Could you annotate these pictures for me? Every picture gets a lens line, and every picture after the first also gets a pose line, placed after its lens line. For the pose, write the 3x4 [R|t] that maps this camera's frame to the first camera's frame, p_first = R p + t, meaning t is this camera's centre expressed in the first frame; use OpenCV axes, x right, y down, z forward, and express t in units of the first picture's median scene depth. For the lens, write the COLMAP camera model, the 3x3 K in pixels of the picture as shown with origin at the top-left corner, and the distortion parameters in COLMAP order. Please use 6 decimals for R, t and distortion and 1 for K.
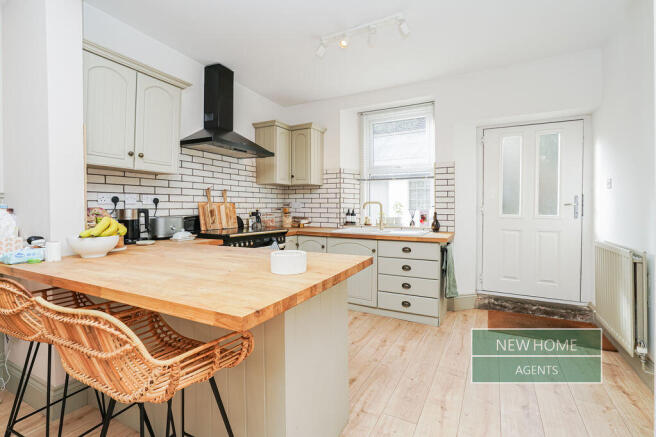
lens RADIAL K [[306.2, 0, 327.9], [0, 306.2, 206.3], [0, 0, 1]] dist [0.000122, 0.000008]
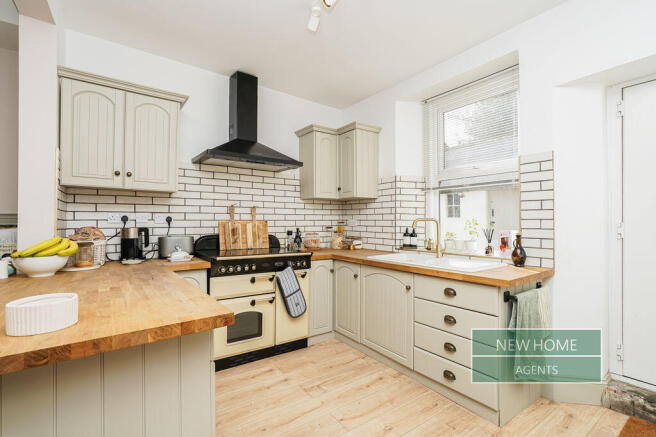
lens RADIAL K [[314.0, 0, 328.0], [0, 314.0, 218.5], [0, 0, 1]] dist [0.000393, 0.000948]
pose [[0.896513, -0.006526, -0.442970, 0.286790], [0.000985, 0.999918, -0.012738, -0.005925], [0.443017, 0.010983, 0.896446, 0.252067]]
